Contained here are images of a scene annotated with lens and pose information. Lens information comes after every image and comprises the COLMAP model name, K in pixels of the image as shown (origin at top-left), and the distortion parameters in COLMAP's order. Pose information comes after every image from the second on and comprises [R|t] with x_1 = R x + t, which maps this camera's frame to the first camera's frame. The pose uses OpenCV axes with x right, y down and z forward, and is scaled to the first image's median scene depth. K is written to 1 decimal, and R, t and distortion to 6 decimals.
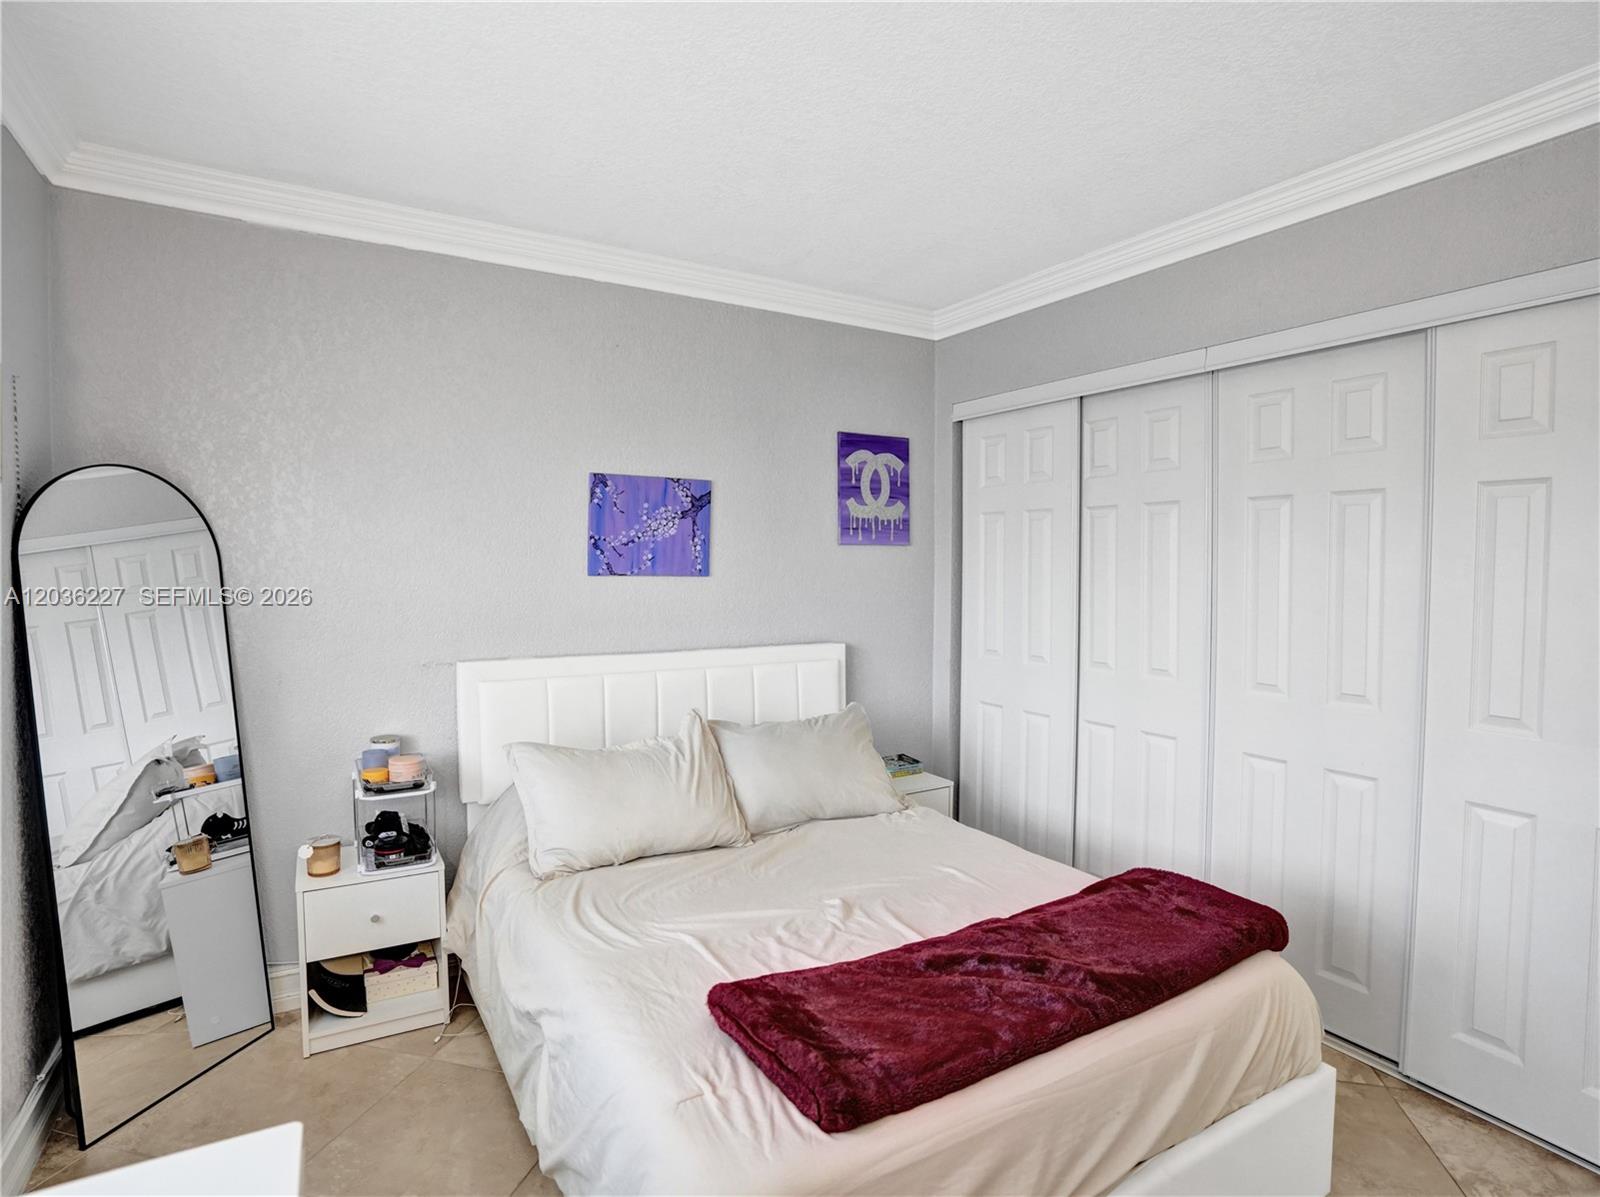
lens RADIAL K [[838.1, 0, 792.4], [0, 838.1, 595.3], [0, 0, 1]] dist [-0.033234, -0.000015]
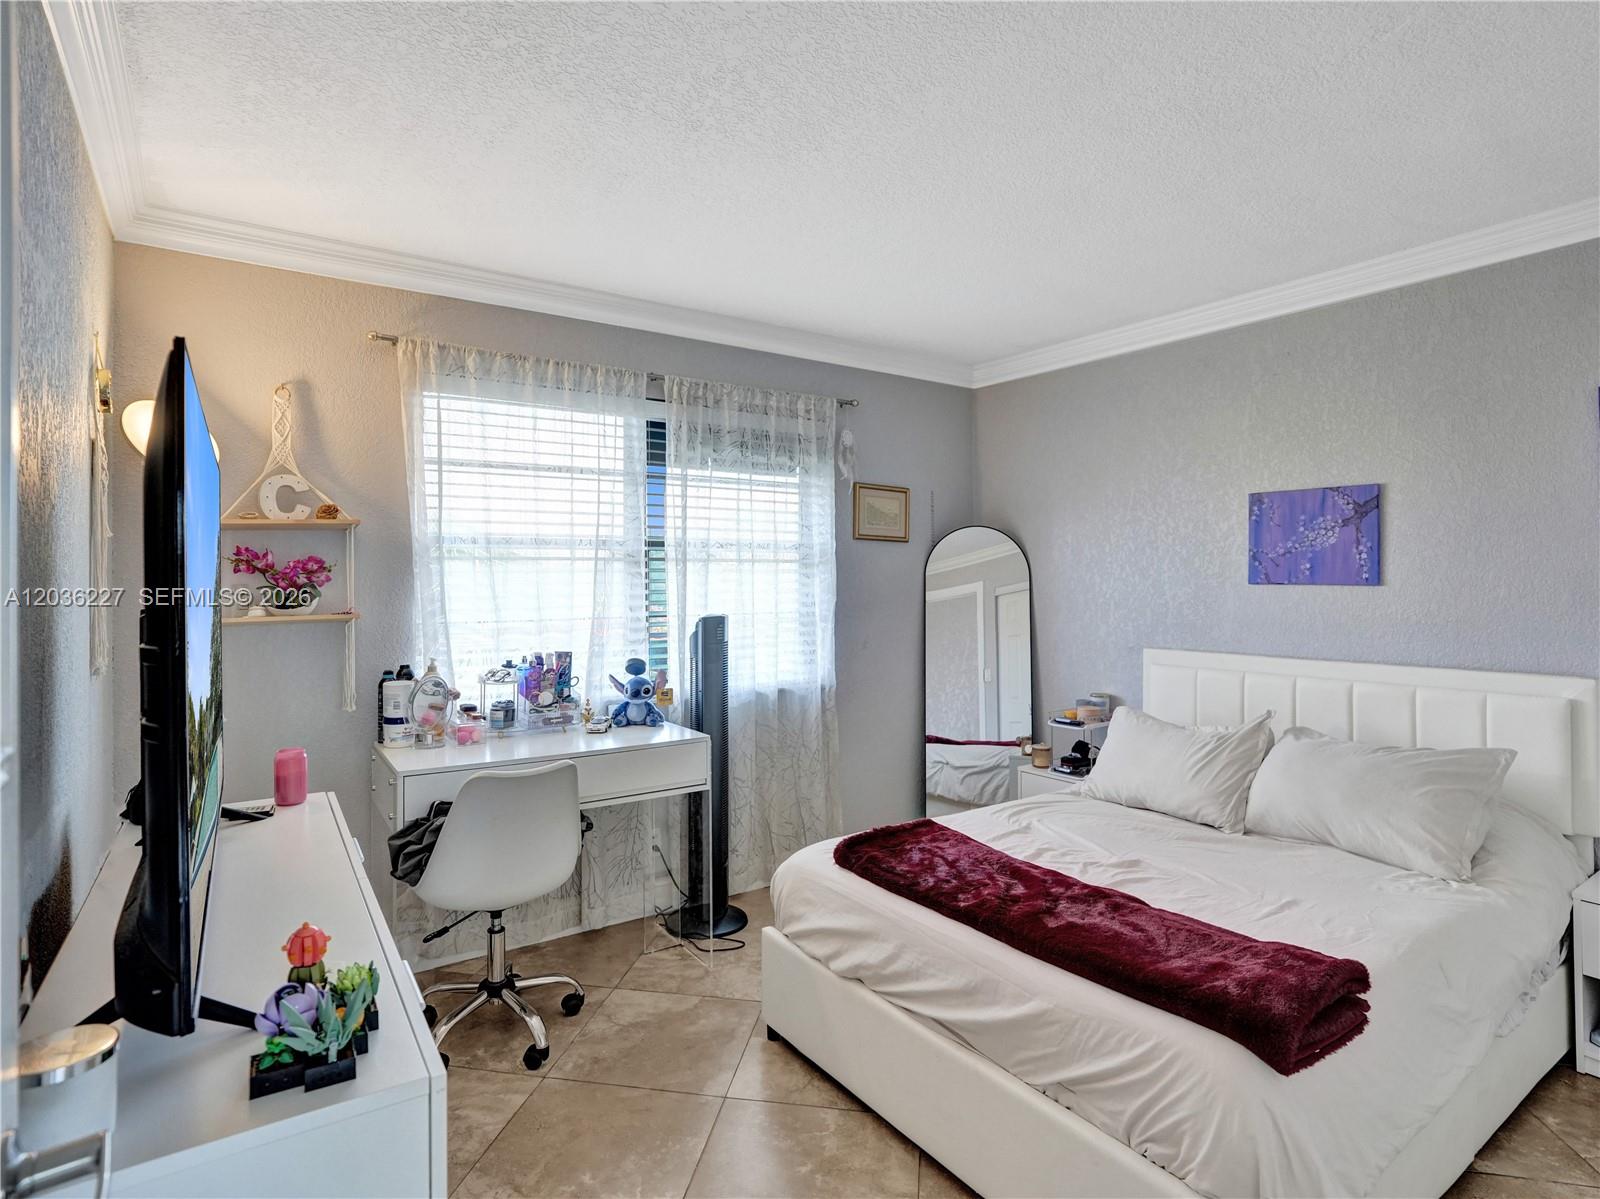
lens RADIAL K [[838.1, 0, 792.4], [0, 838.1, 596.3], [0, 0, 1]] dist [-0.033234, -0.000015]
pose [[0.074713, 0.014349, -0.997102, 0.810297], [-0.031569, 0.999429, 0.012017, -0.001245], [0.996705, 0.030580, 0.075124, 0.294625]]
